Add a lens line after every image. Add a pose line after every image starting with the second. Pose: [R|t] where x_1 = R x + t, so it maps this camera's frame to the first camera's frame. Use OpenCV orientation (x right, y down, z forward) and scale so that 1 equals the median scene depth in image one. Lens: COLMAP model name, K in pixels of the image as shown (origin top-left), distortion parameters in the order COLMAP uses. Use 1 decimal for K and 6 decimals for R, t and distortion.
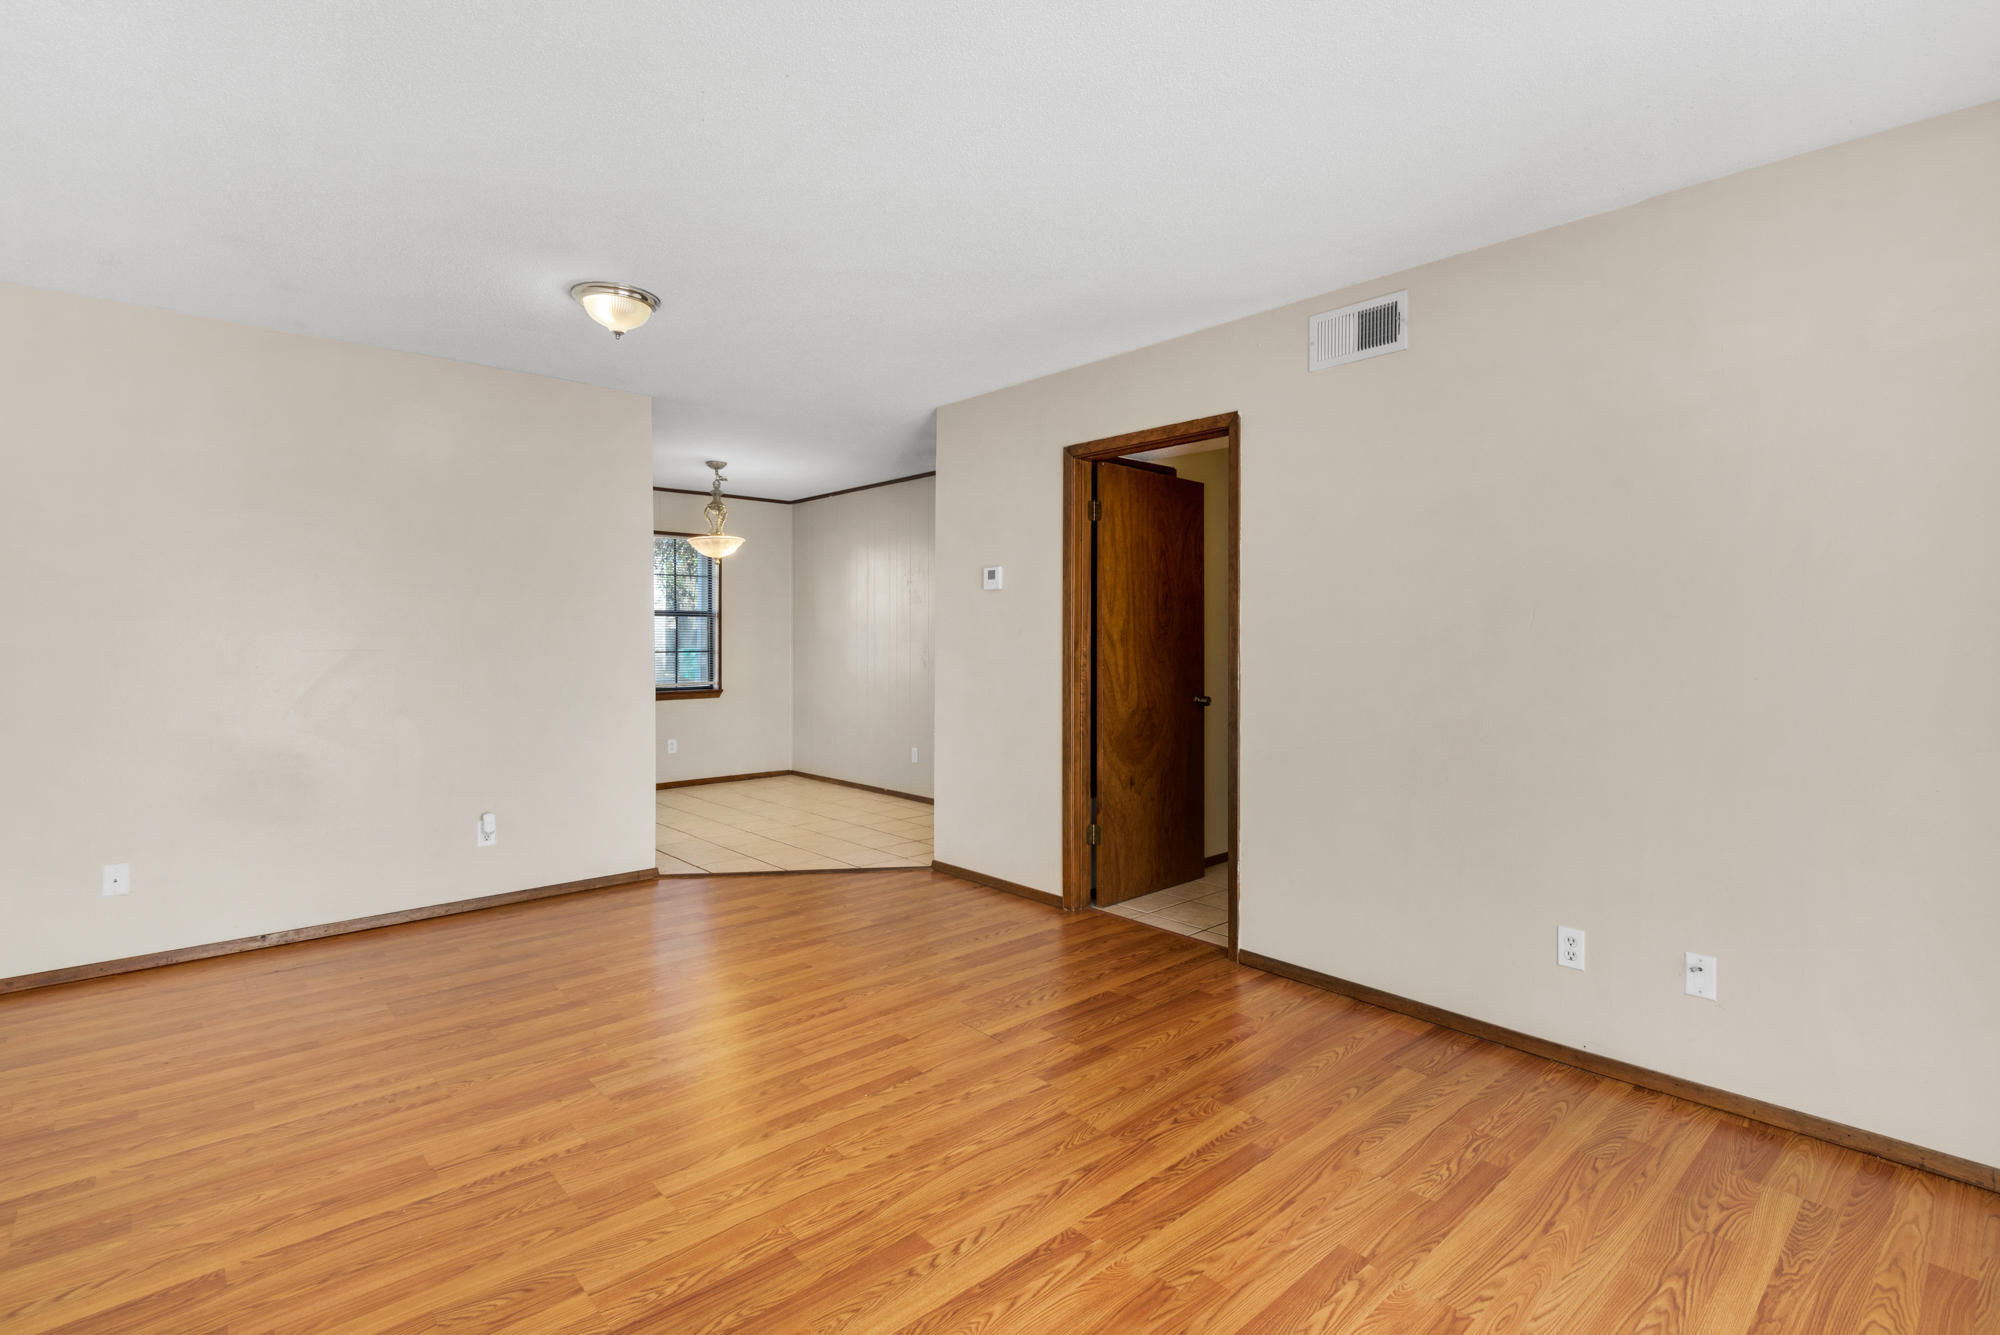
lens RADIAL K [[910.4, 0, 1007.7], [0, 910.4, 667.8], [0, 0, 1]] dist [0.004775, -0.000079]
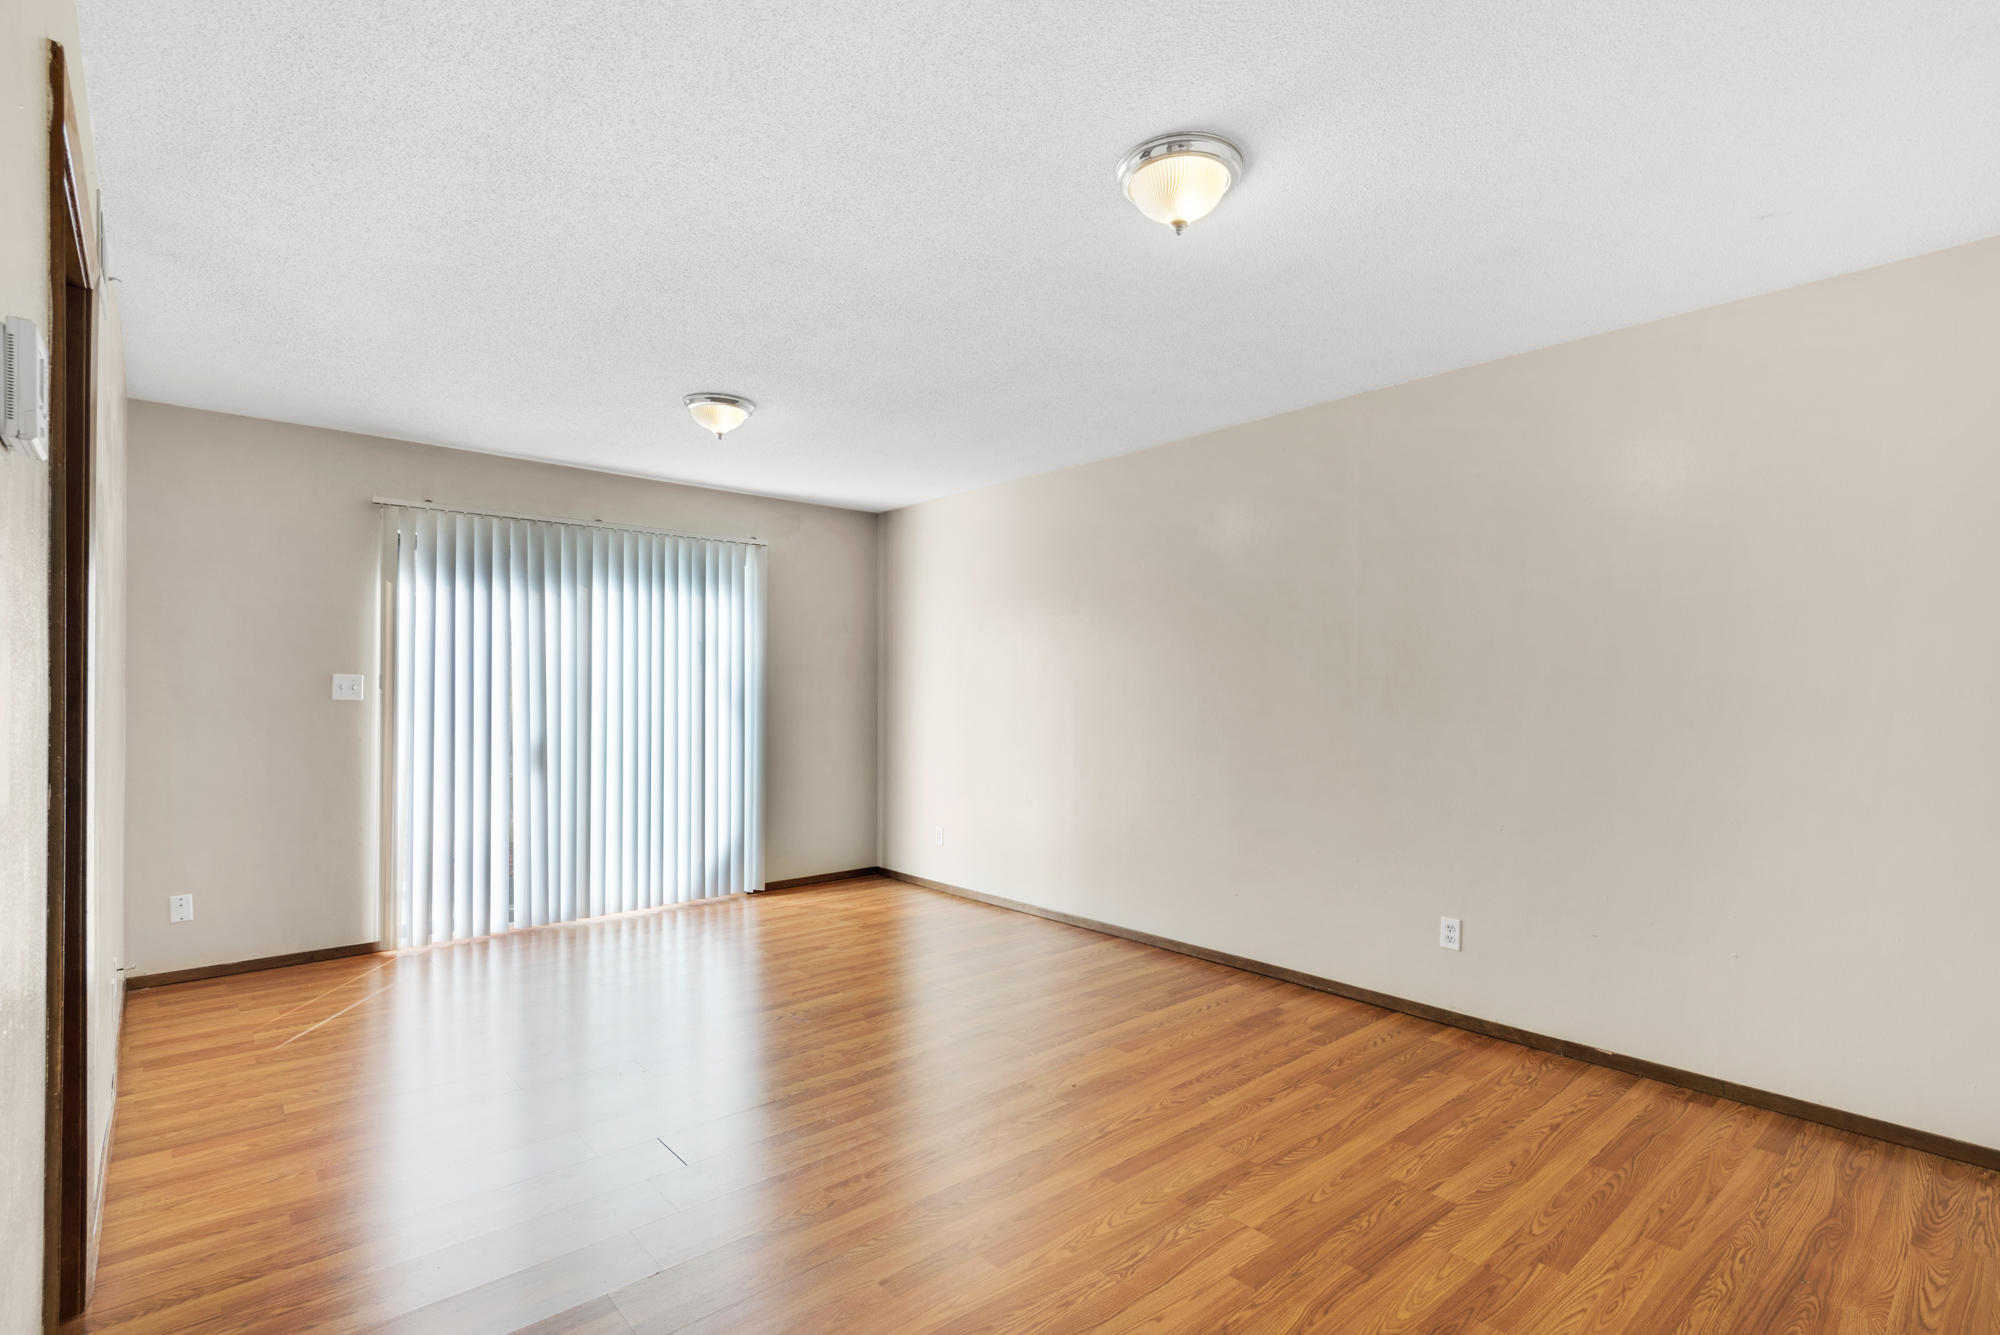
lens RADIAL K [[910.4, 0, 1007.7], [0, 910.4, 667.8], [0, 0, 1]] dist [0.004775, -0.000079]
pose [[-0.999862, -0.004156, 0.016086, -0.368857], [-0.003912, 0.999877, 0.015171, -0.076491], [-0.016147, 0.015105, -0.999756, 1.905933]]
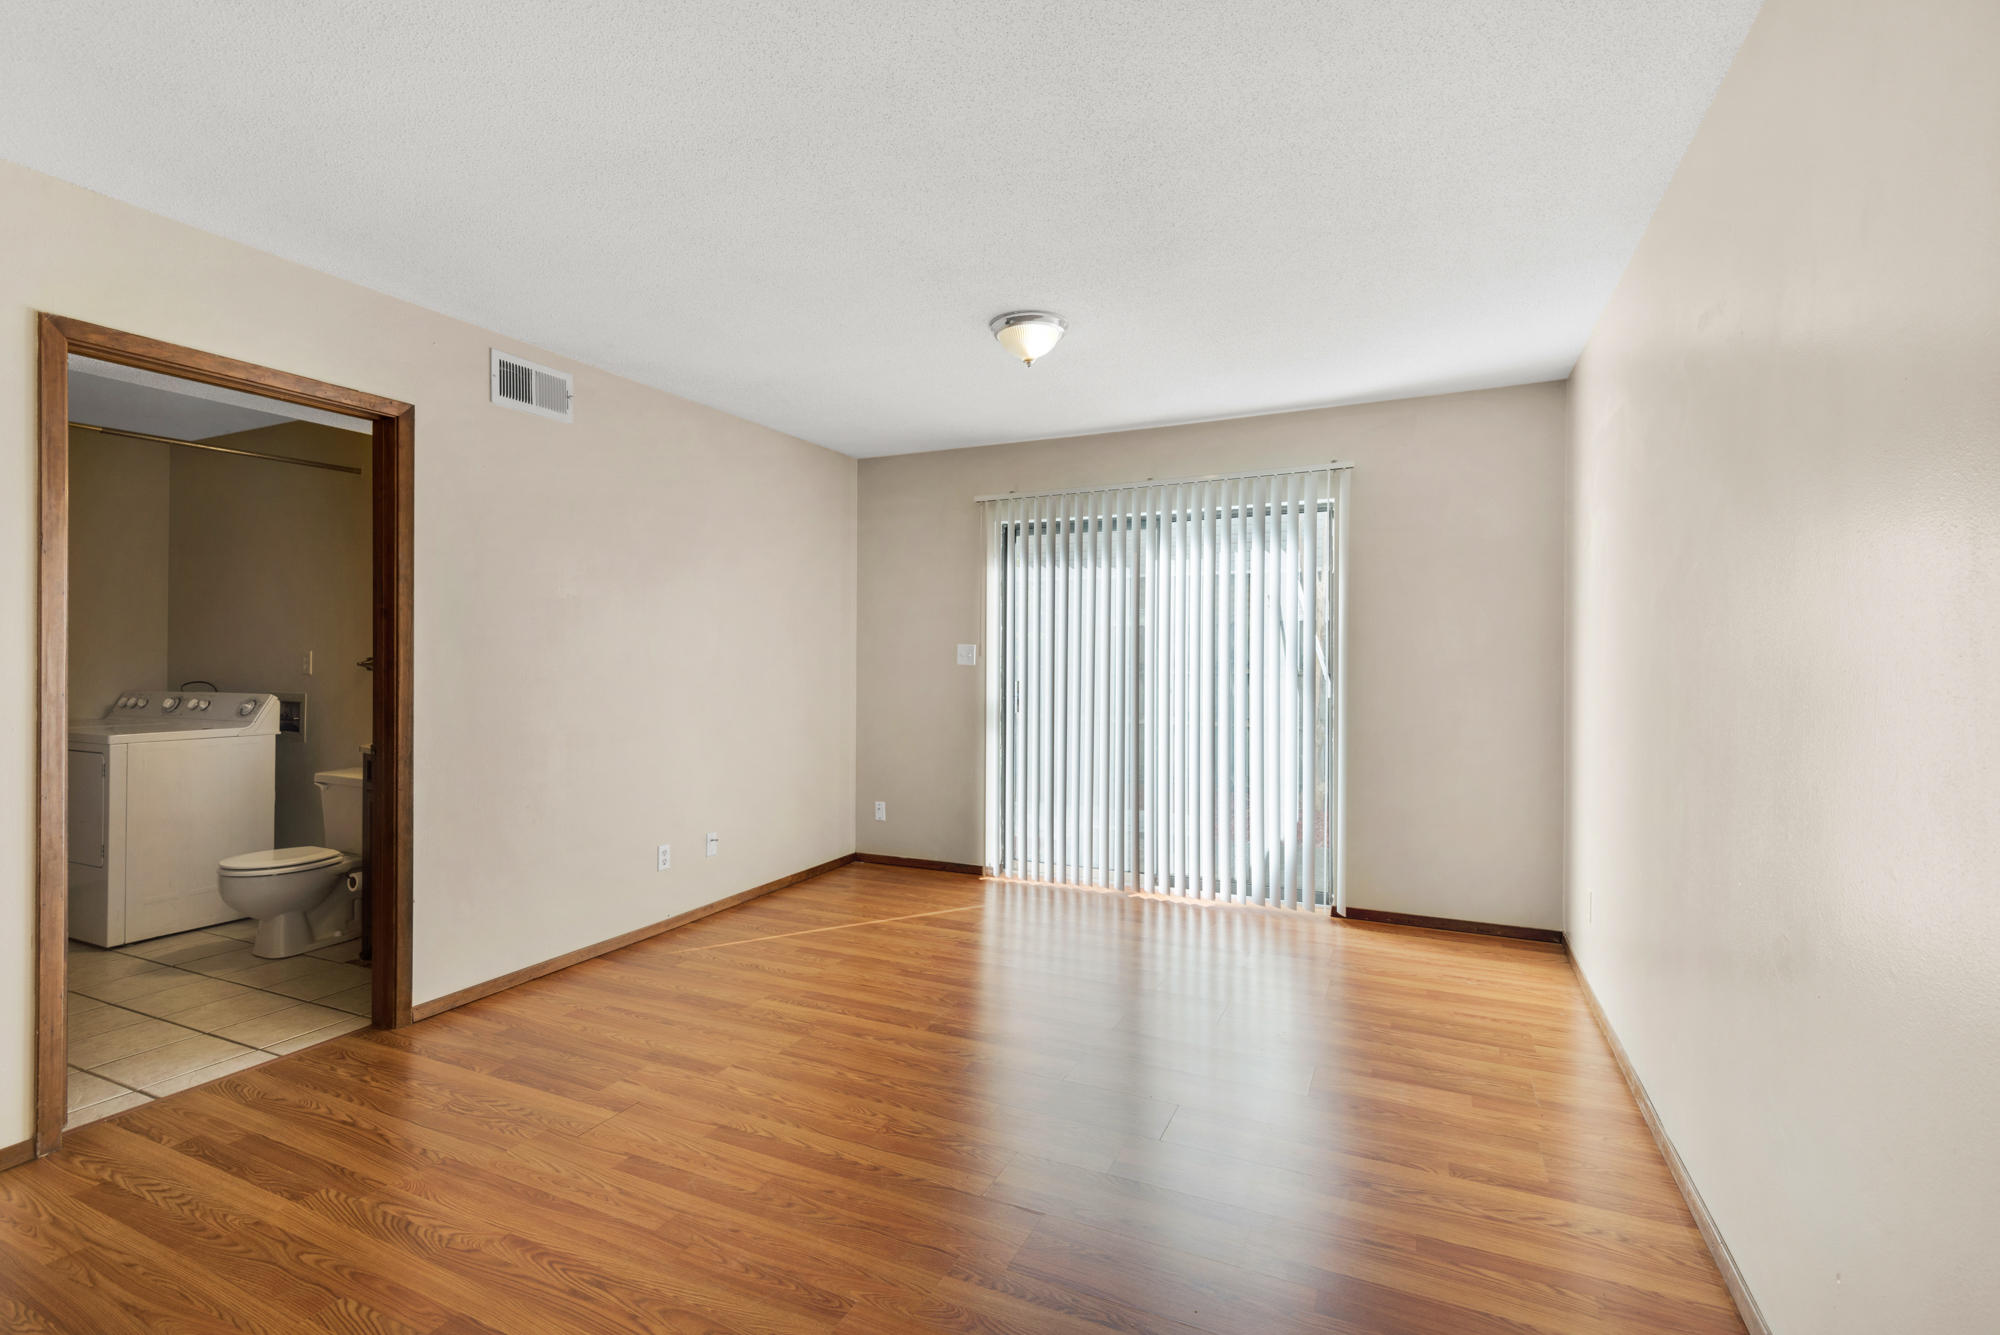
lens RADIAL K [[910.4, 0, 1007.7], [0, 910.4, 667.8], [0, 0, 1]] dist [0.004775, -0.000079]
pose [[-0.385847, -0.010313, 0.922505, -1.010899], [0.032147, 0.999180, 0.024615, -0.032826], [-0.922003, 0.039153, -0.385199, 1.023230]]
